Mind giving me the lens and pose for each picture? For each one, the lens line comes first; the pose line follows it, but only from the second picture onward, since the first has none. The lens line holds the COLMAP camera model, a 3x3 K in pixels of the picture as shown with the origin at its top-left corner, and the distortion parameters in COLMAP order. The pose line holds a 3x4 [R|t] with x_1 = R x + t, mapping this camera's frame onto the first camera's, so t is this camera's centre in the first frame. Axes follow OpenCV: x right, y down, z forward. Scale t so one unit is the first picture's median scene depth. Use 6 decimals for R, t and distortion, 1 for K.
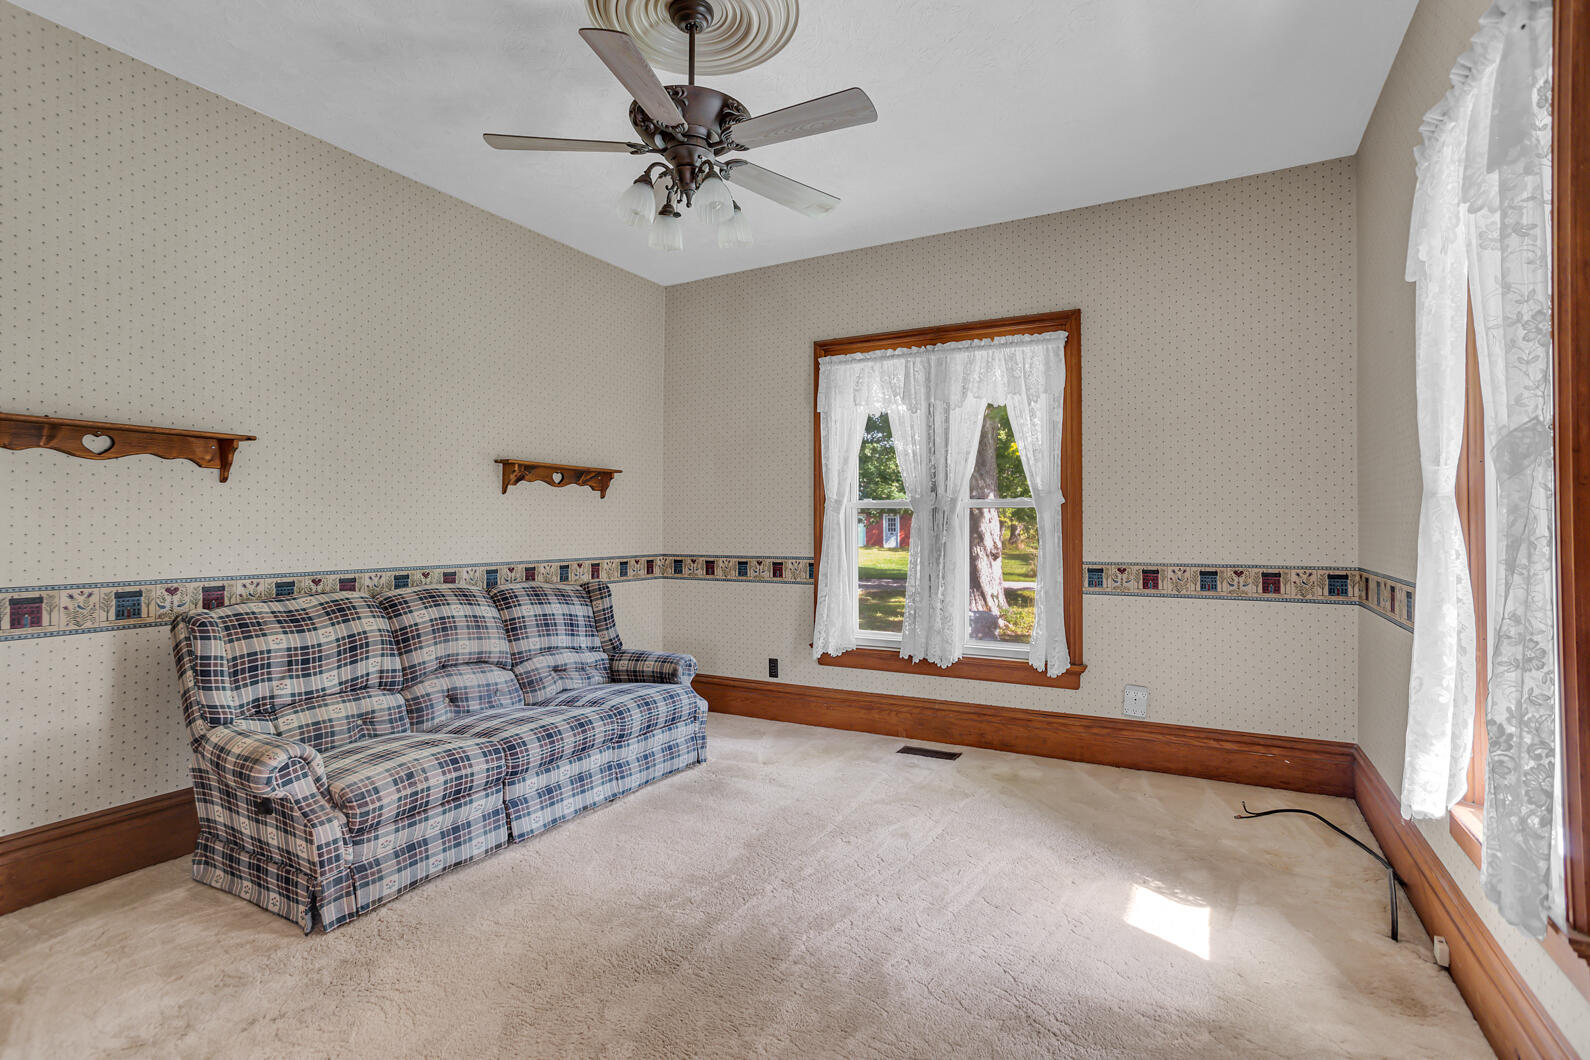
lens RADIAL K [[759.1, 0, 792.5], [0, 759.1, 519.3], [0, 0, 1]] dist [-0.024807, 0.006354]
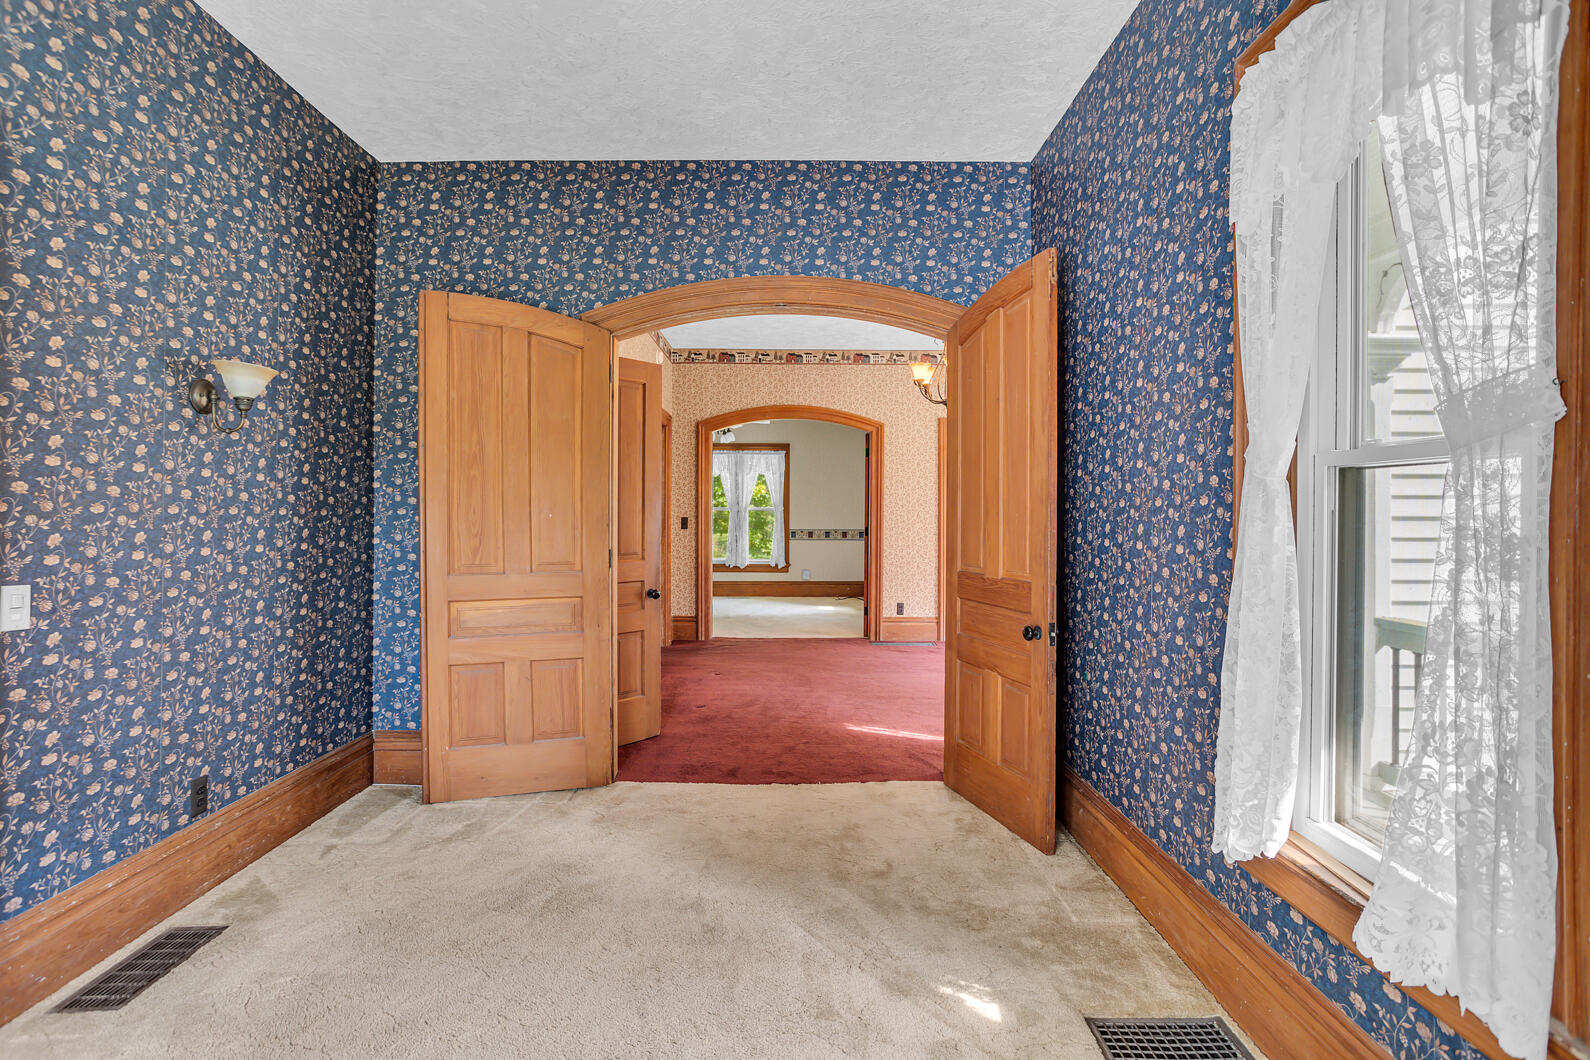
lens RADIAL K [[759.1, 0, 790.7], [0, 759.1, 527.2], [0, 0, 1]] dist [-0.024807, 0.006354]
pose [[0.879203, -0.003381, 0.476435, -0.986452], [-0.006058, 0.999815, 0.018274, -0.006020], [-0.476408, -0.018952, 0.879020, -1.547630]]
